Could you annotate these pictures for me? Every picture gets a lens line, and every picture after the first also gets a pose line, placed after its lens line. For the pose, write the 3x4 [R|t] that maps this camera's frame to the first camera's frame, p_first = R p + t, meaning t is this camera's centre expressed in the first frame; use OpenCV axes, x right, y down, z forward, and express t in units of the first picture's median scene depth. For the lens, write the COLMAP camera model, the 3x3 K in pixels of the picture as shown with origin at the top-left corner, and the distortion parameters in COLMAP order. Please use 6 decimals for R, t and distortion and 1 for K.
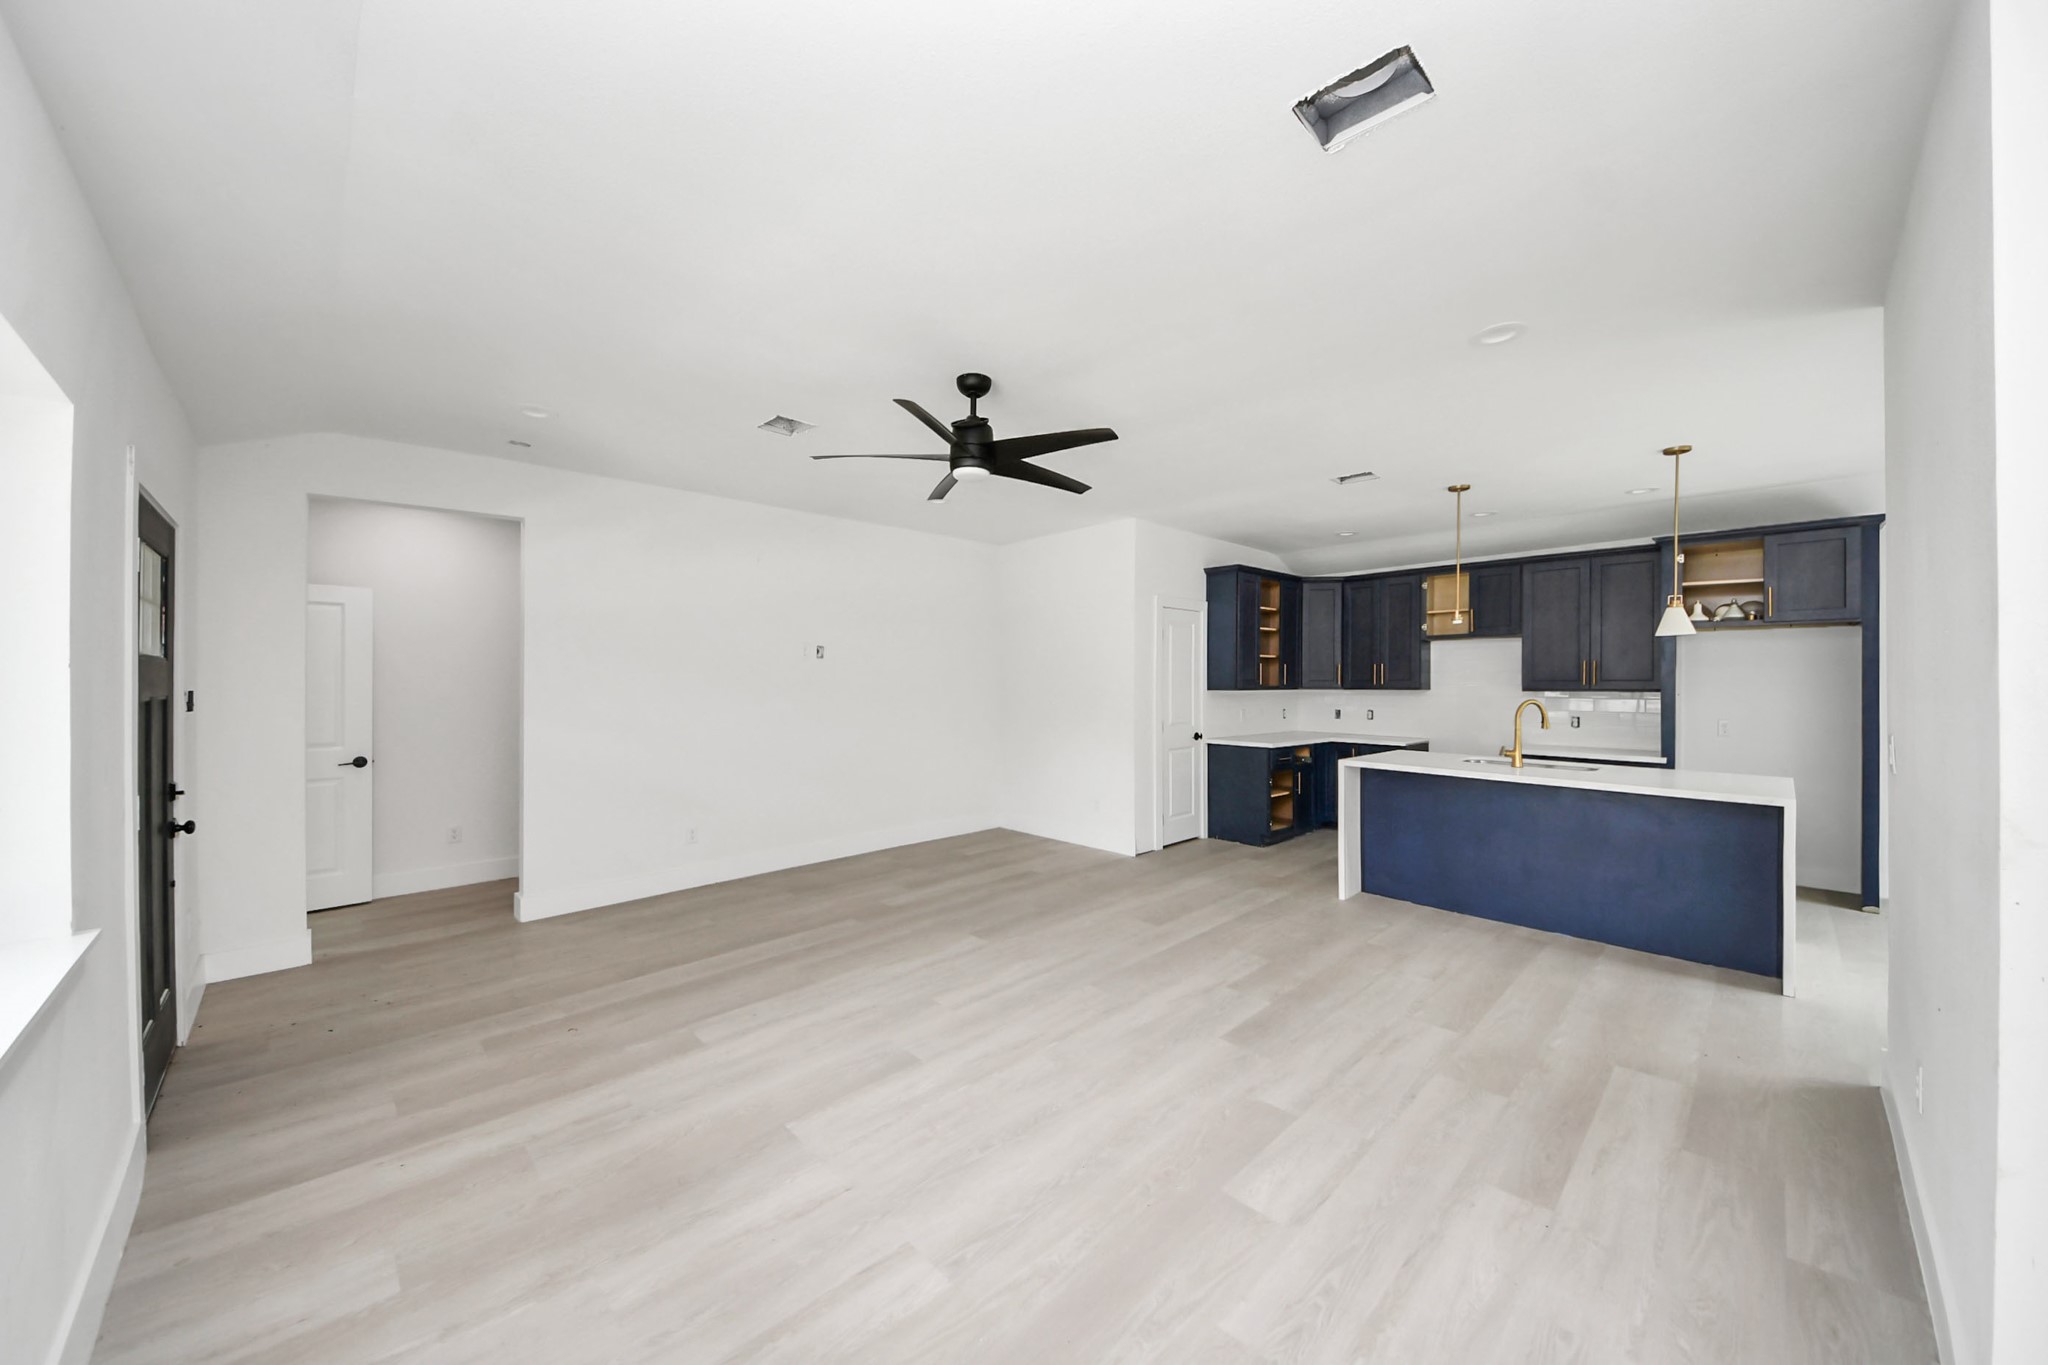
lens RADIAL K [[731.5, 0, 1023.6], [0, 731.5, 679.3], [0, 0, 1]] dist [0.006657, -0.006988]
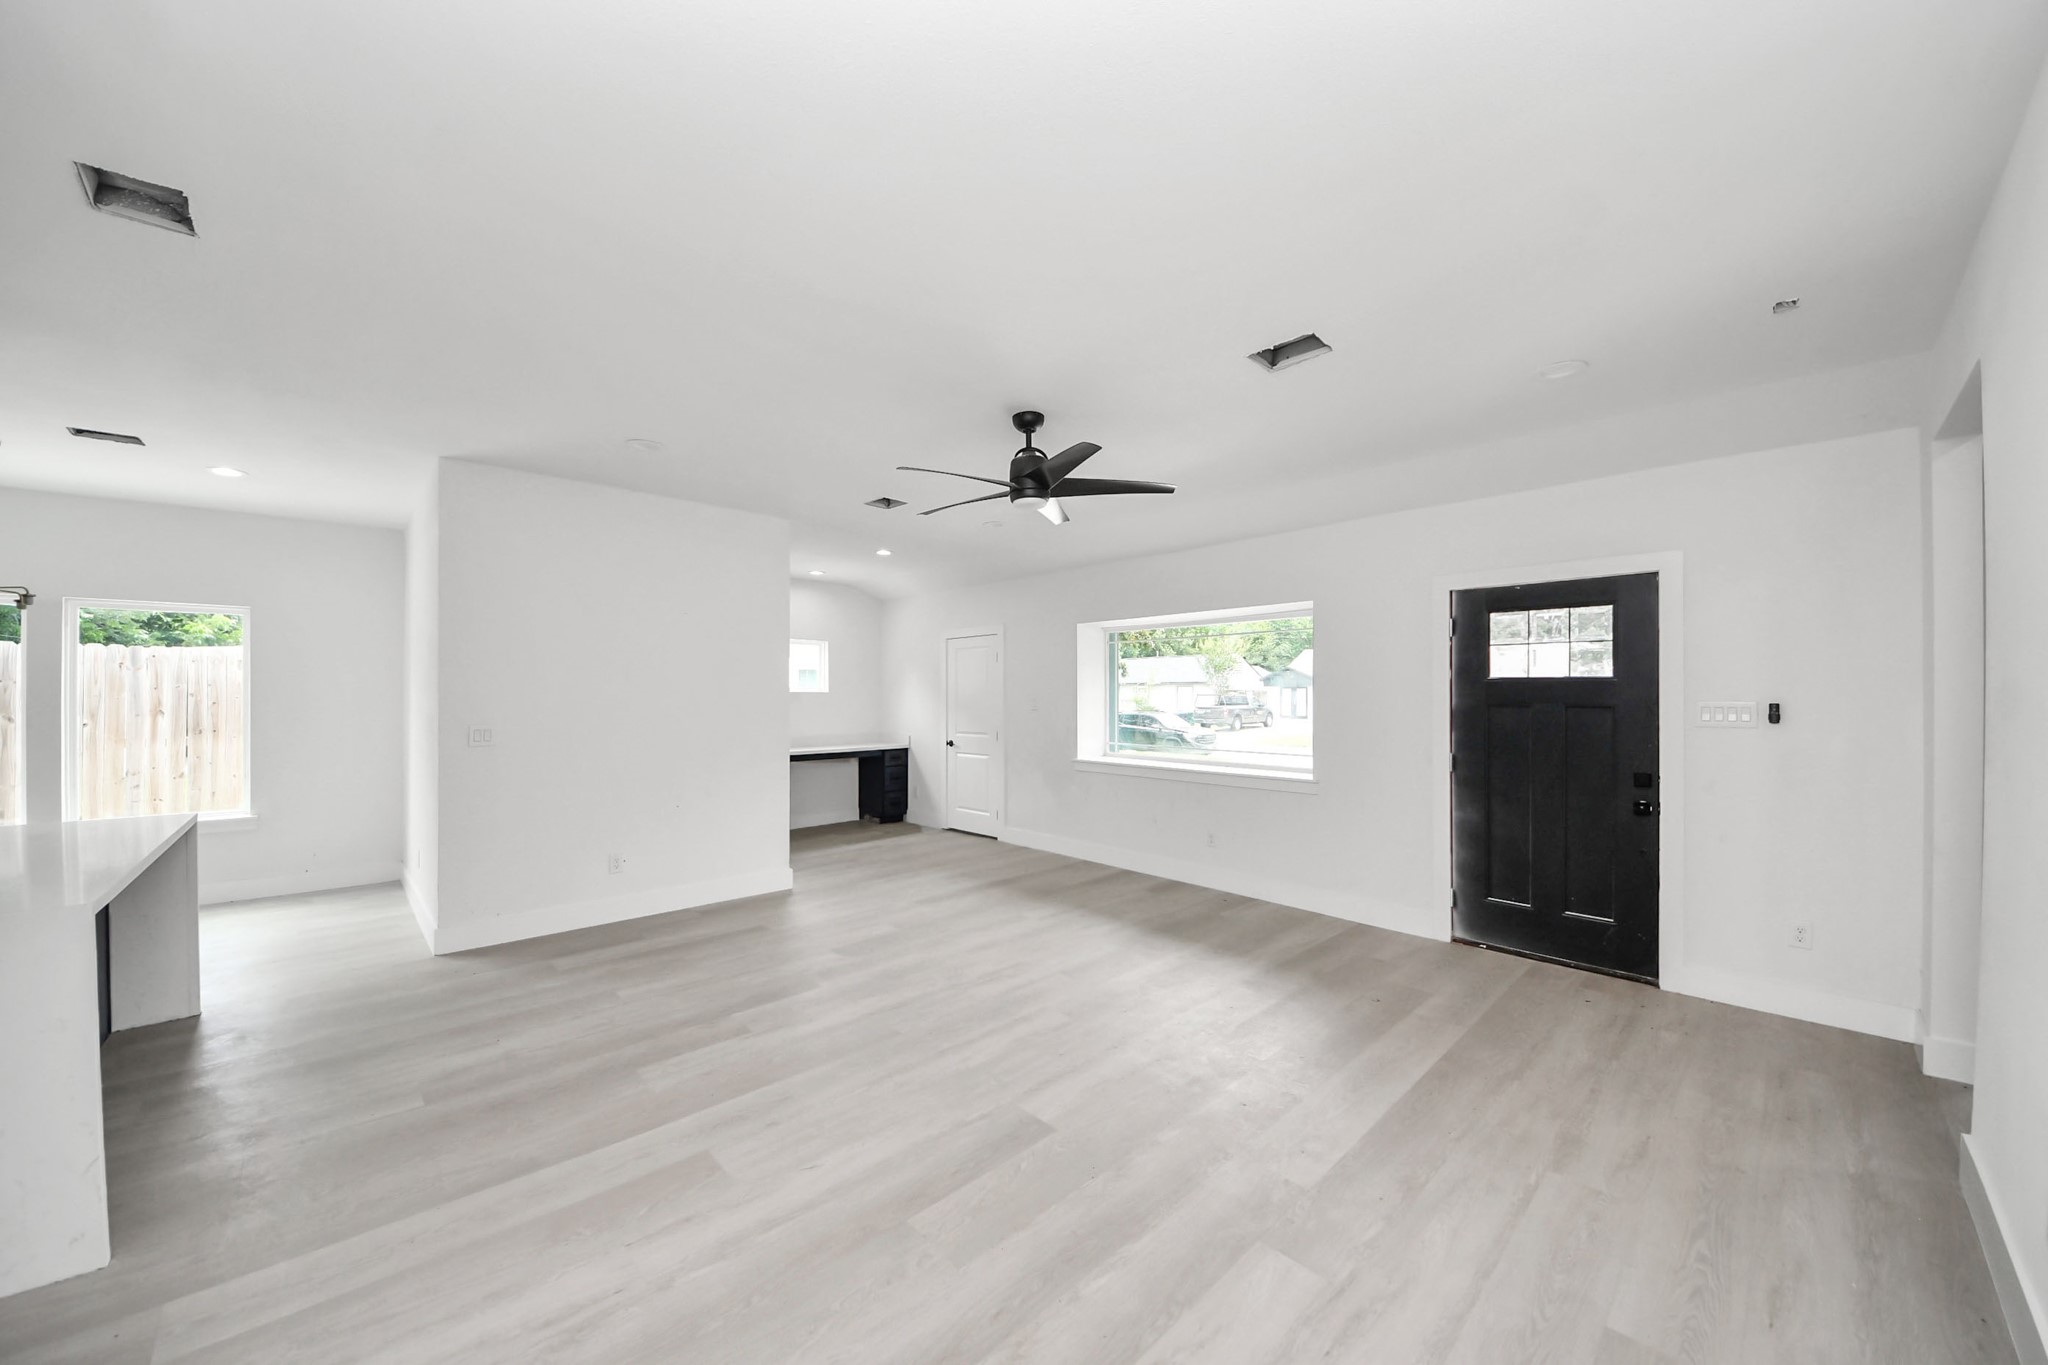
lens RADIAL K [[731.5, 0, 1022.8], [0, 731.5, 687.1], [0, 0, 1]] dist [0.006657, -0.006988]
pose [[-0.999955, 0.000472, 0.009491, -0.044072], [0.000409, 0.999978, -0.006629, -0.000408], [-0.009493, -0.006625, -0.999933, 1.255239]]
